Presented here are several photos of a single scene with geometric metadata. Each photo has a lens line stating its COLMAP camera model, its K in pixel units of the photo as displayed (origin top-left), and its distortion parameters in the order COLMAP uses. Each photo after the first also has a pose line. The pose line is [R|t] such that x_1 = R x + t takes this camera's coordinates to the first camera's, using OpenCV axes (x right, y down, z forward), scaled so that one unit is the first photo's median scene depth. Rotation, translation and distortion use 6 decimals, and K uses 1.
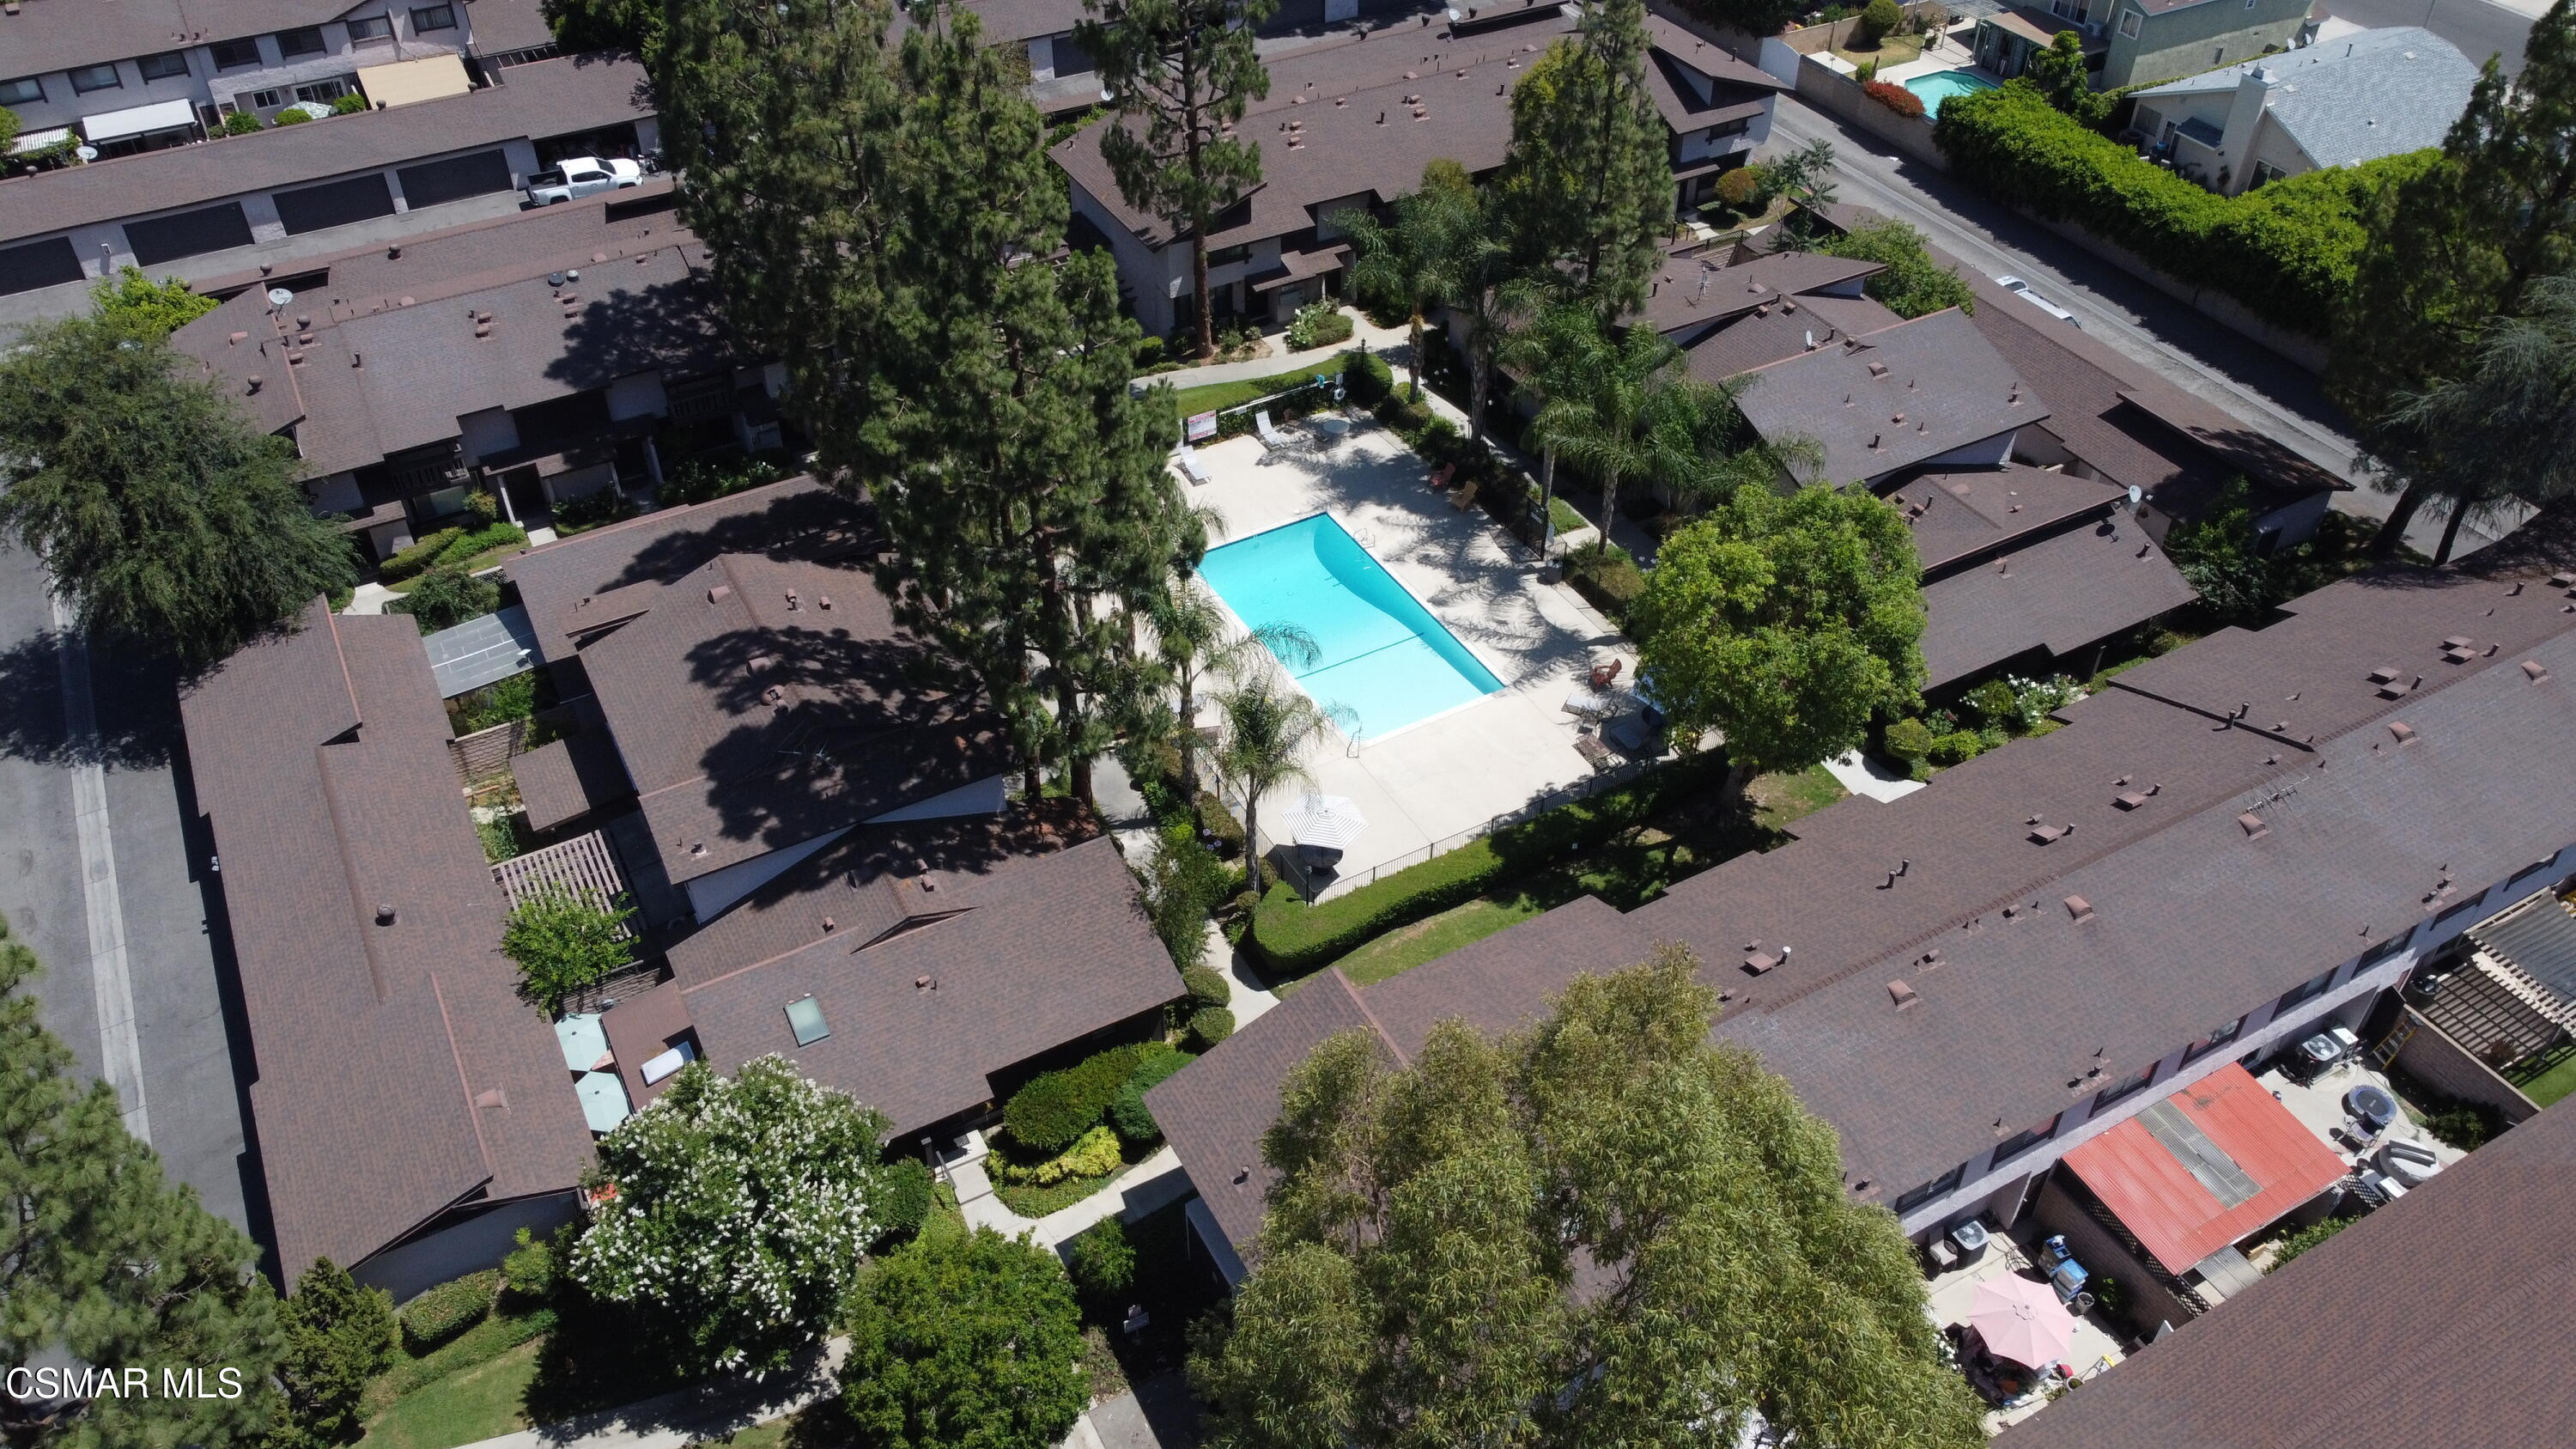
lens RADIAL K [[1936.0, 0, 1288.0], [0, 1936.0, 724.5], [0, 0, 1]] dist [0.003654, -0.000379]
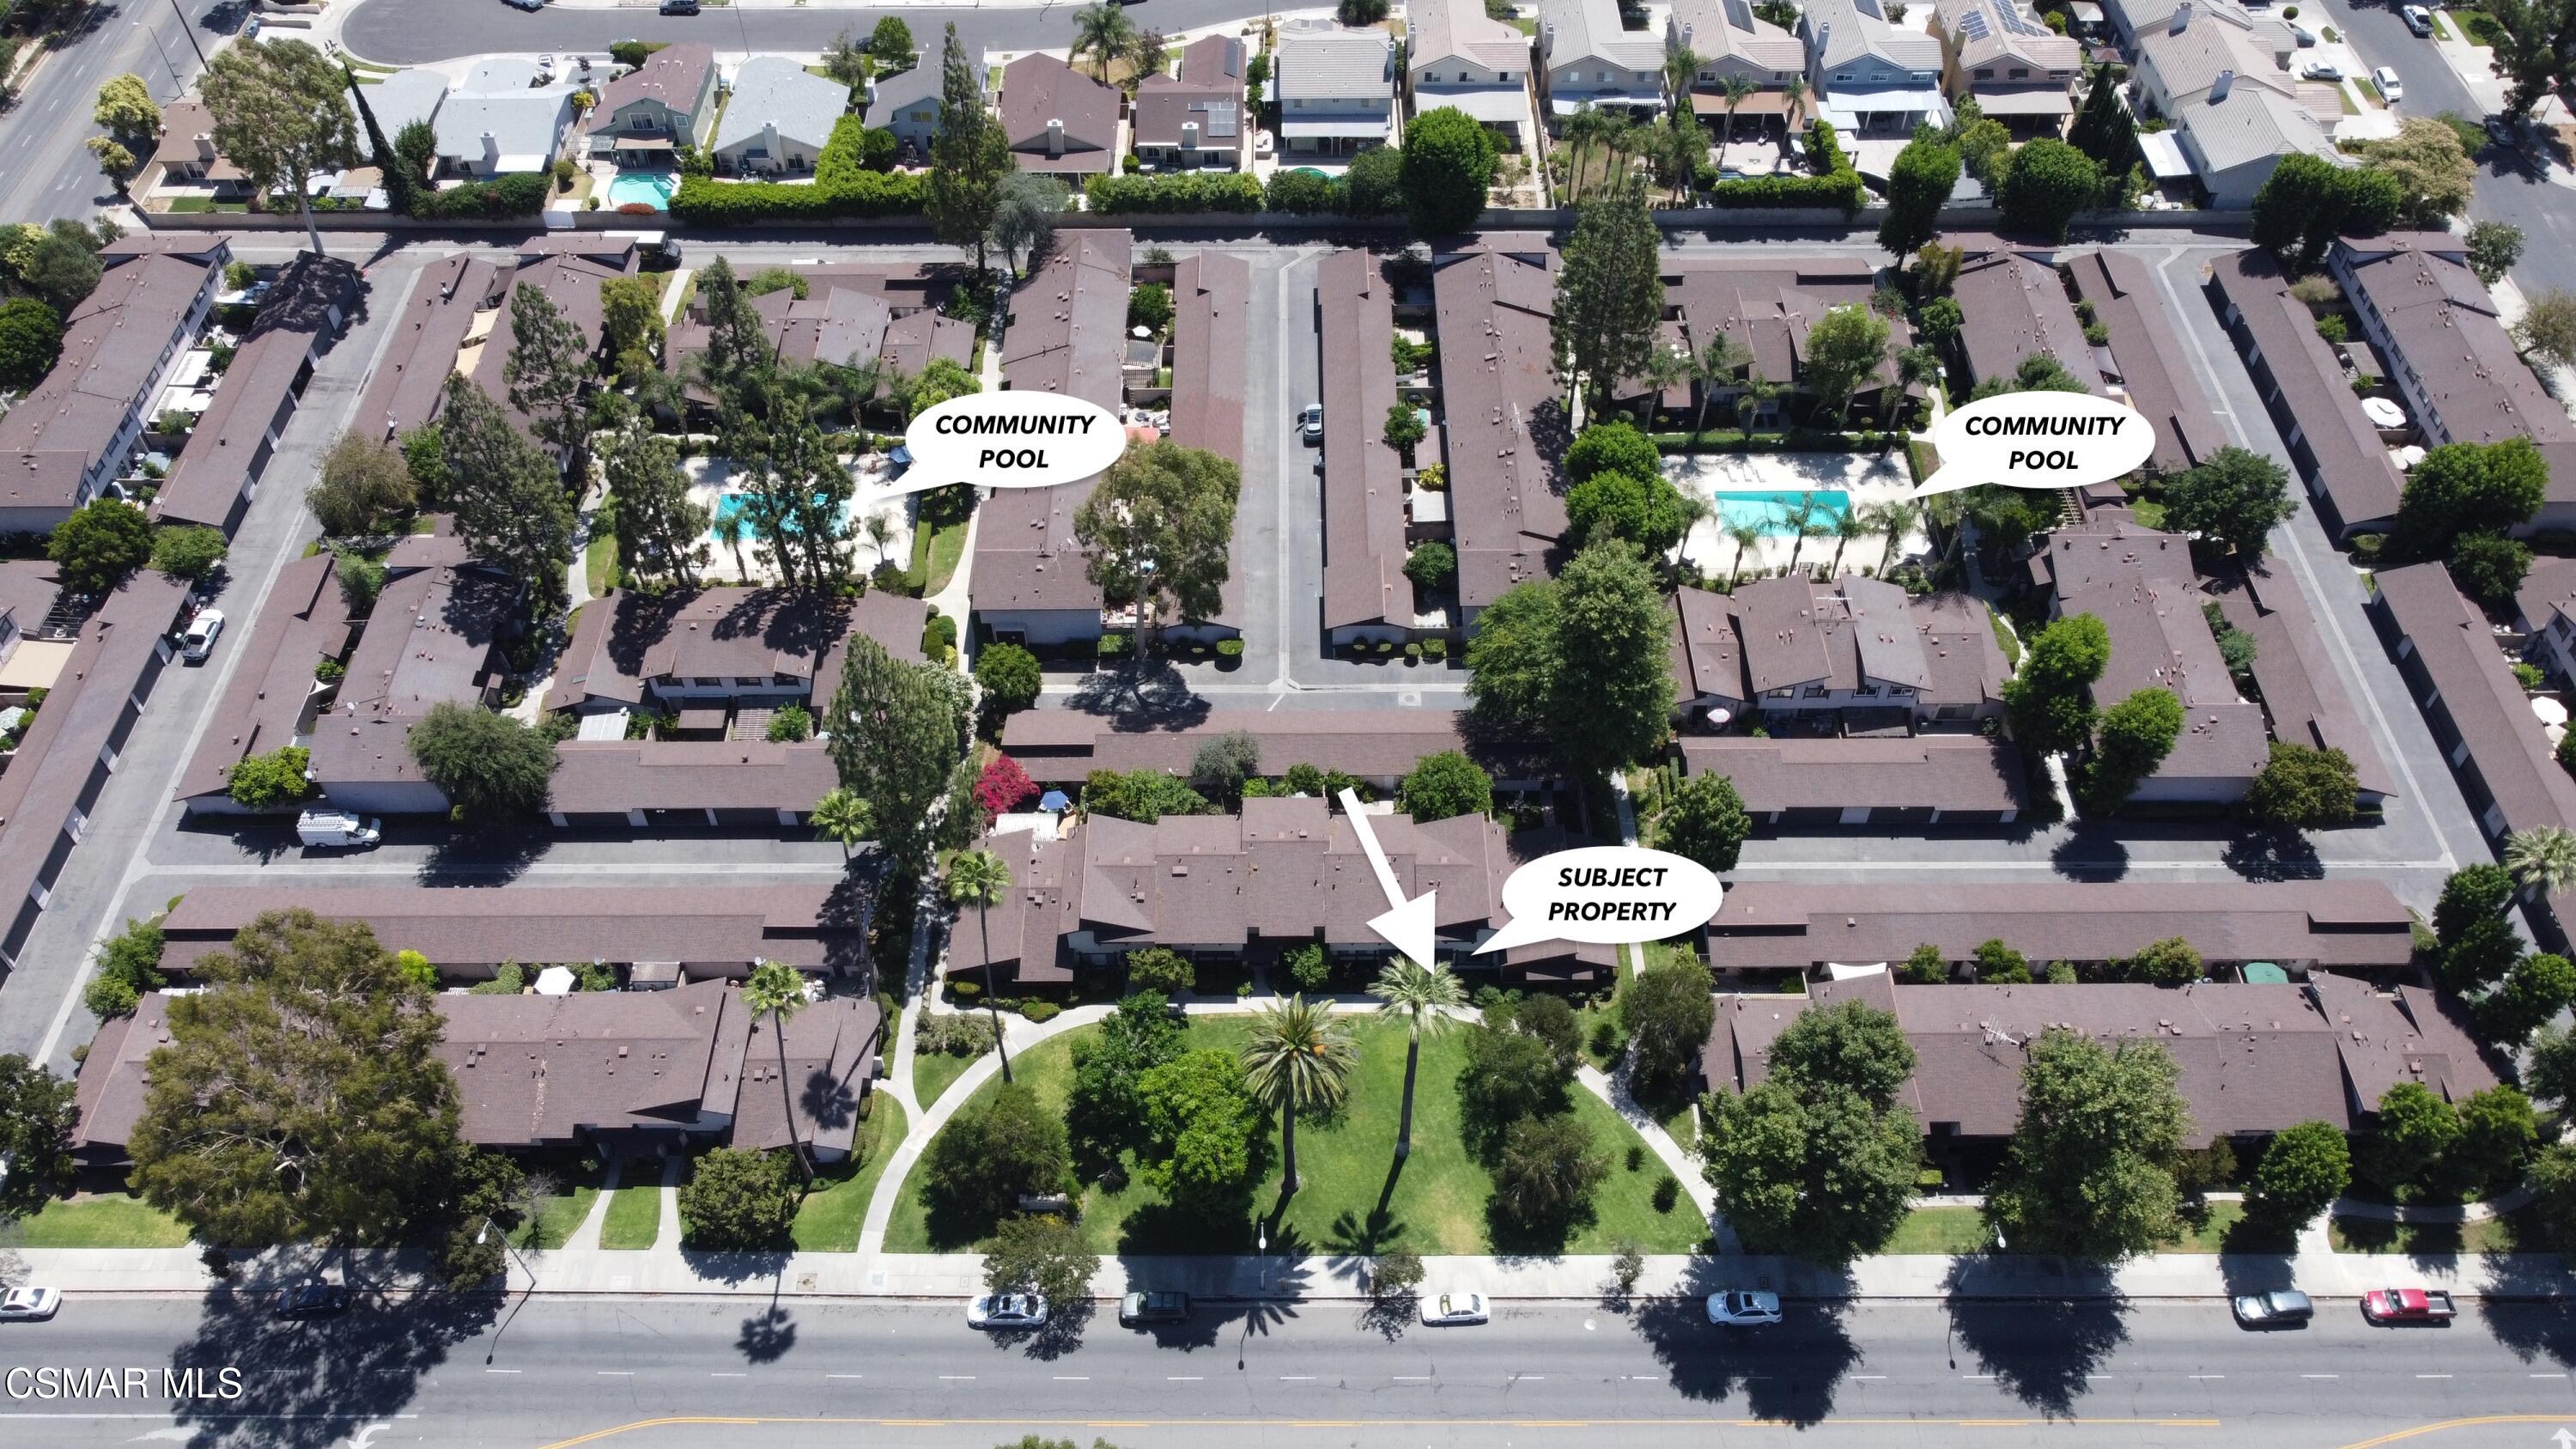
lens RADIAL K [[1936.0, 0, 1288.0], [0, 1936.0, 724.5], [0, 0, 1]] dist [0.003654, -0.000379]
pose [[0.482718, -0.660550, 0.575028, -1.160048], [0.579358, 0.733245, 0.355945, -0.333368], [-0.656755, 0.161326, 0.736646, -1.132958]]
